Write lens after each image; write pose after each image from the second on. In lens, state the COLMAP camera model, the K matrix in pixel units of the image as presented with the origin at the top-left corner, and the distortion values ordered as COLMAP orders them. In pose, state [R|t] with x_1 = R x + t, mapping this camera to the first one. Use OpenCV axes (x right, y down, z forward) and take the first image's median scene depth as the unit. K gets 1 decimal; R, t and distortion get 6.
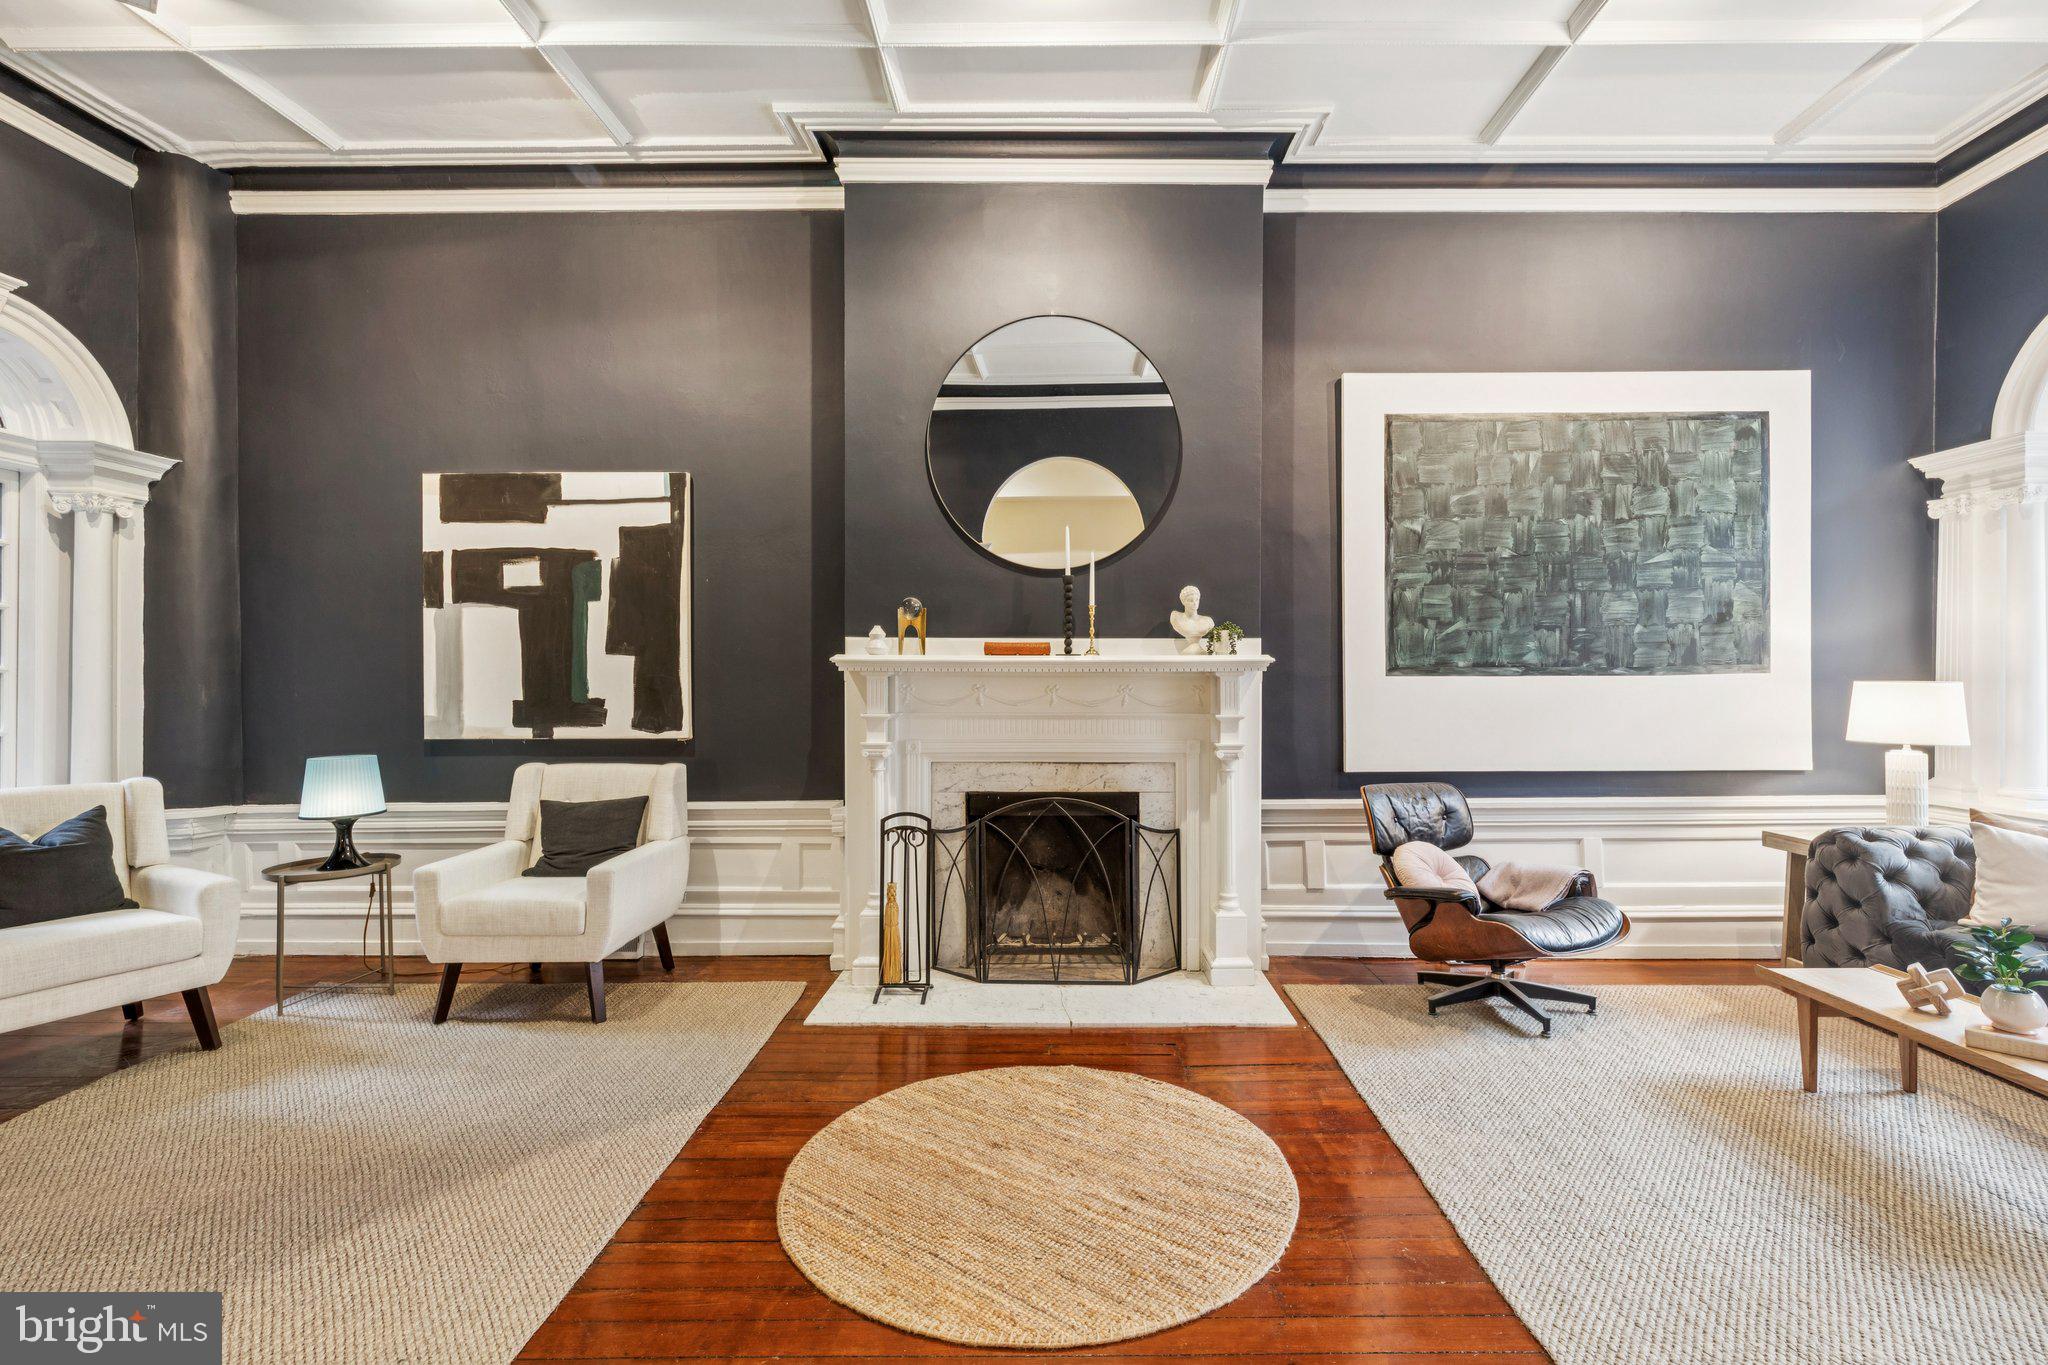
lens RADIAL K [[933.1, 0, 1061.2], [0, 933.1, 679.0], [0, 0, 1]] dist [0.002373, -0.000229]
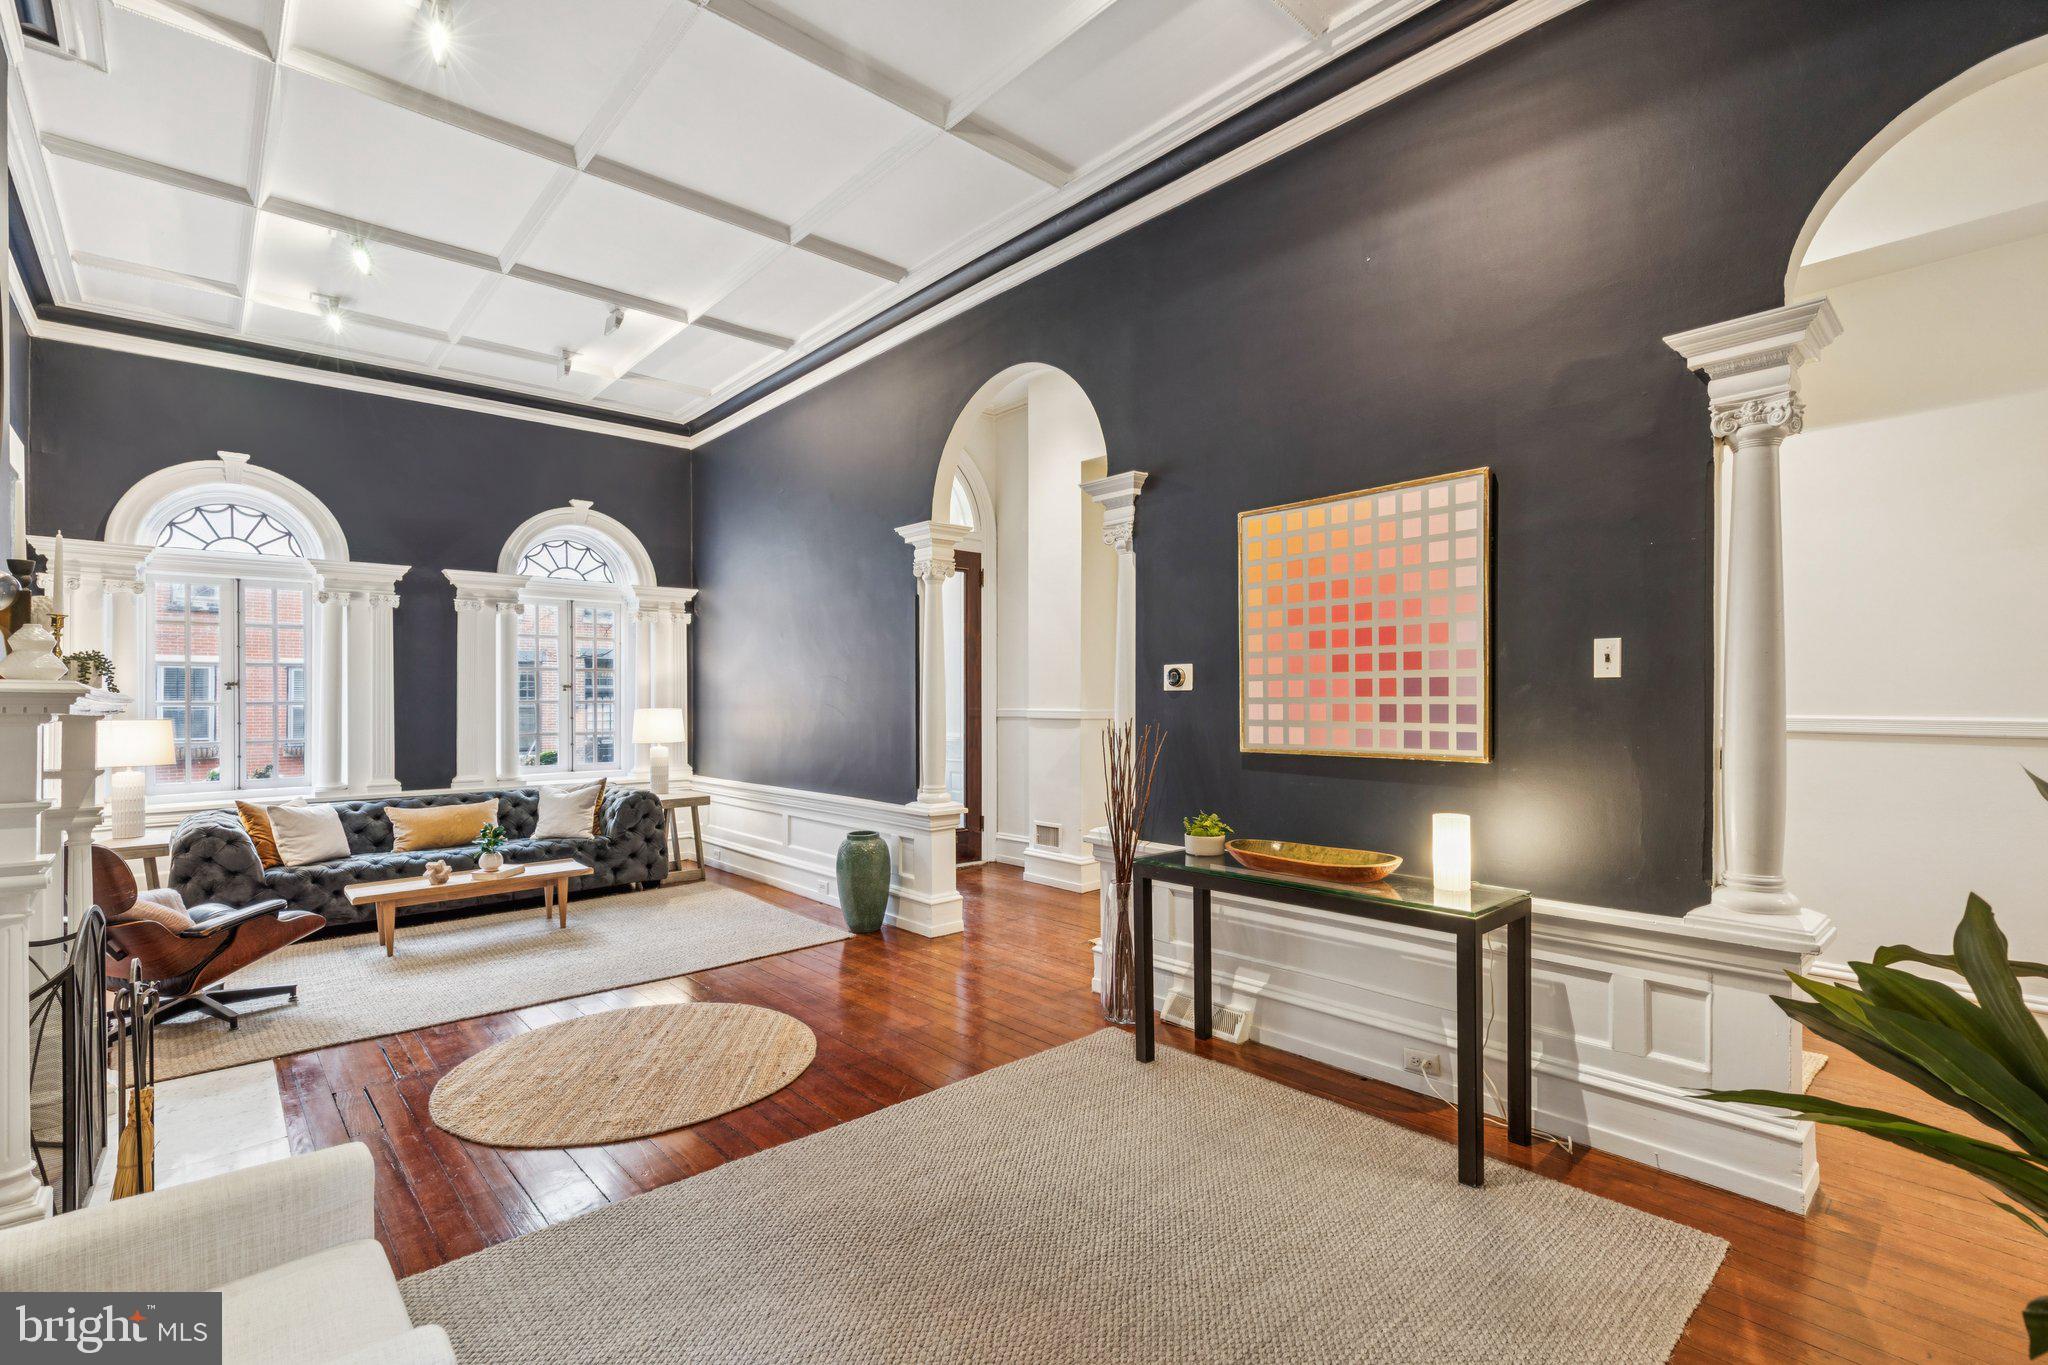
lens RADIAL K [[927.9, 0, 1024.5], [0, 927.9, 702.1], [0, 0, 1]] dist [0.000974, 0.000057]
pose [[-0.668657, 0.005490, 0.743550, -0.871940], [0.007287, 0.999973, -0.000831, -0.011837], [-0.743535, 0.004863, -0.668679, 0.892504]]
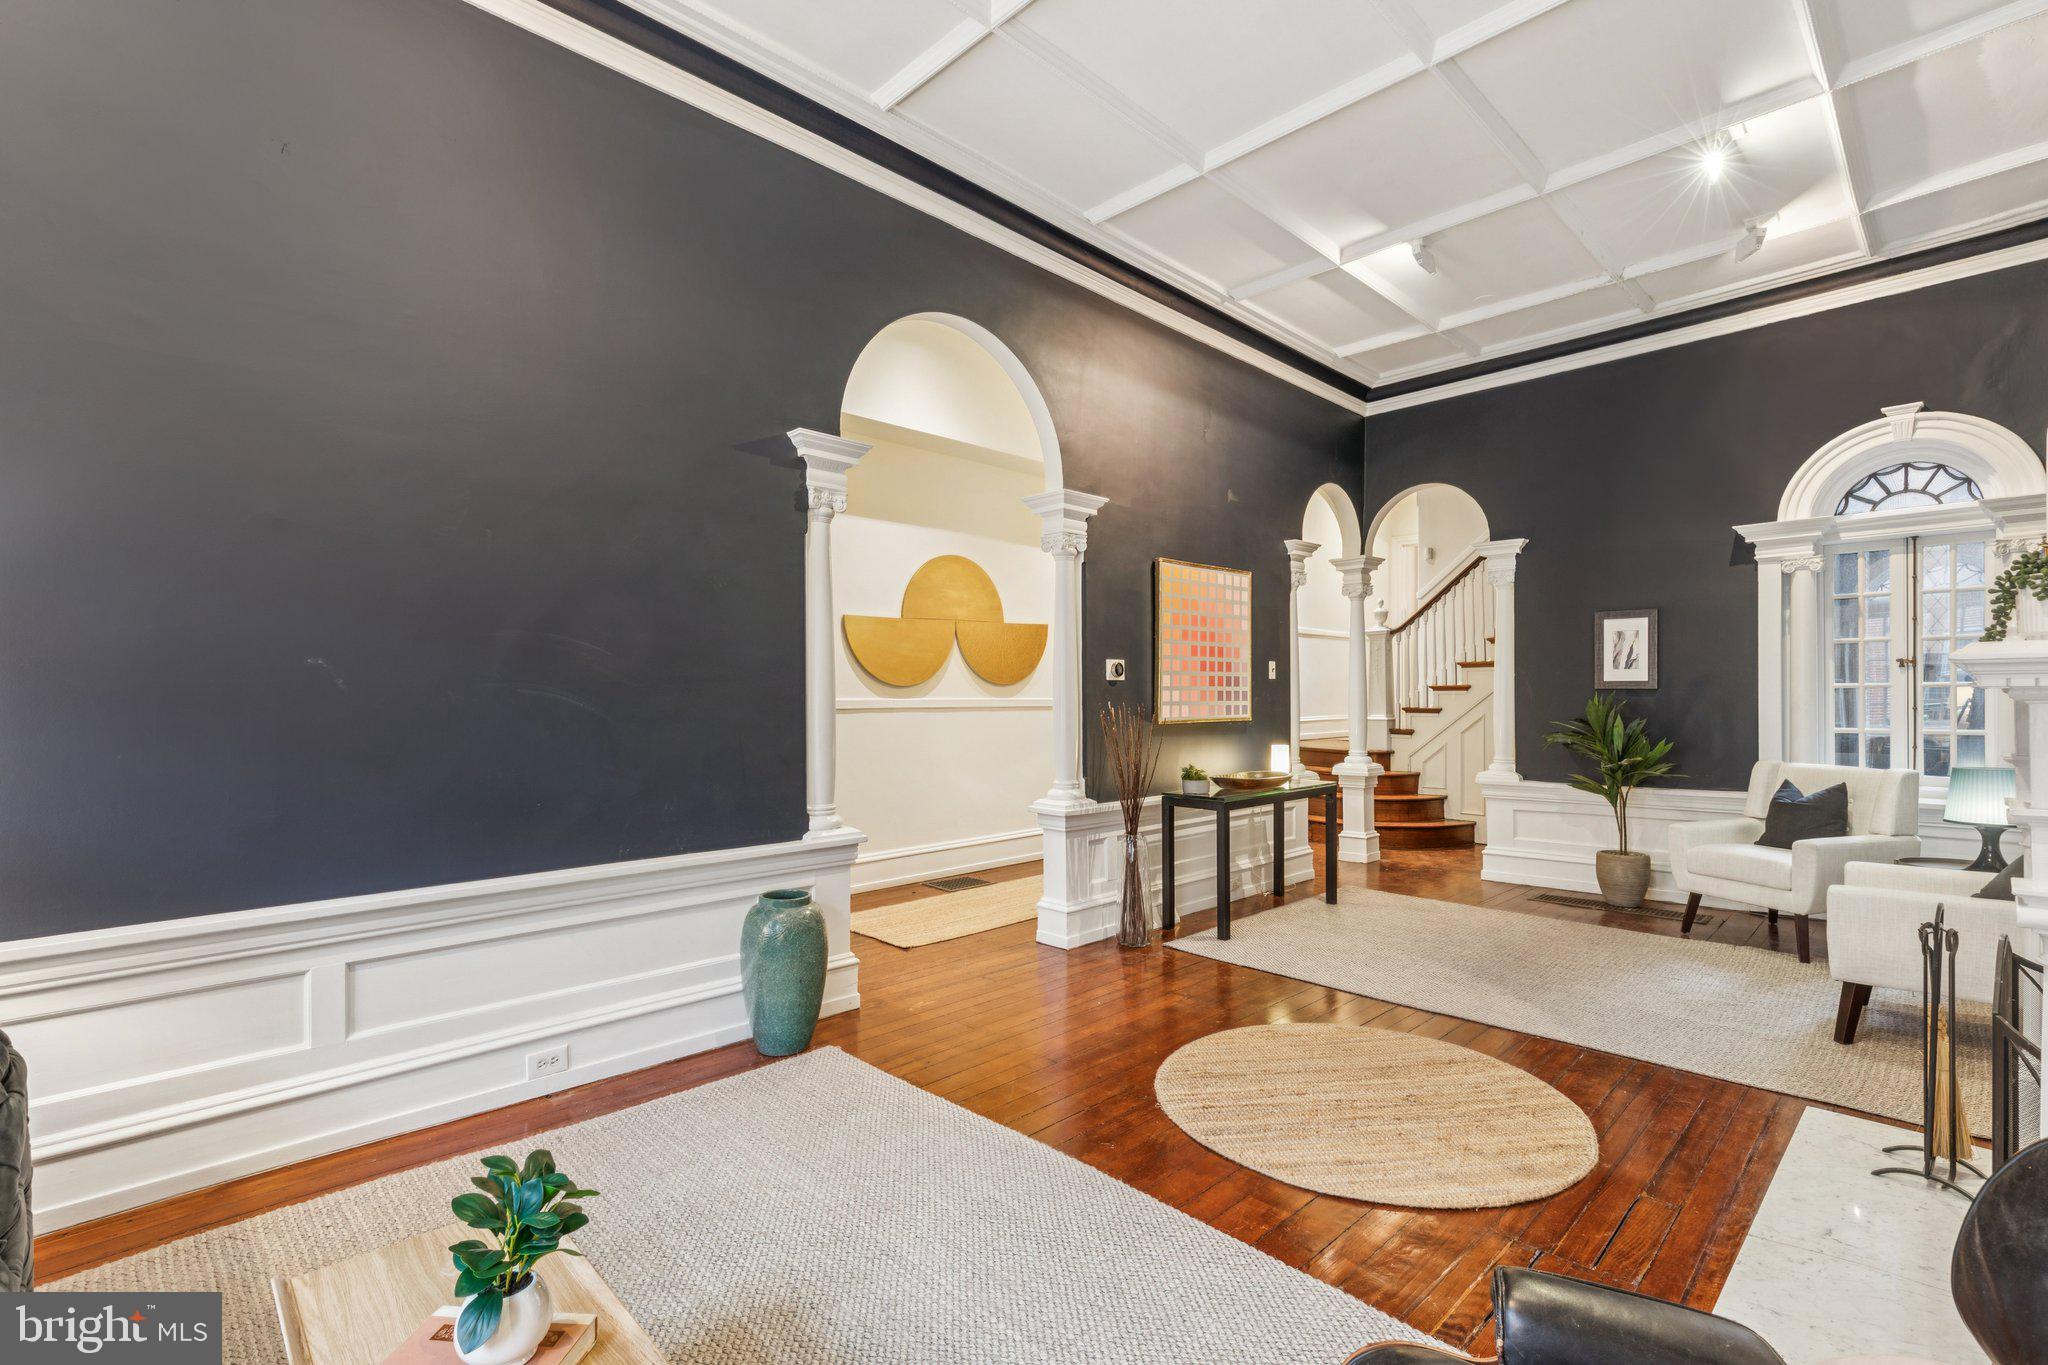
lens RADIAL K [[927.9, 0, 1024.5], [0, 927.9, 702.1], [0, 0, 1]] dist [0.000974, 0.000057]
pose [[-0.717891, 0.014212, -0.696010, 0.682878], [0.007411, 0.999891, 0.012773, -0.011355], [0.696116, 0.004012, -0.717918, 0.932737]]
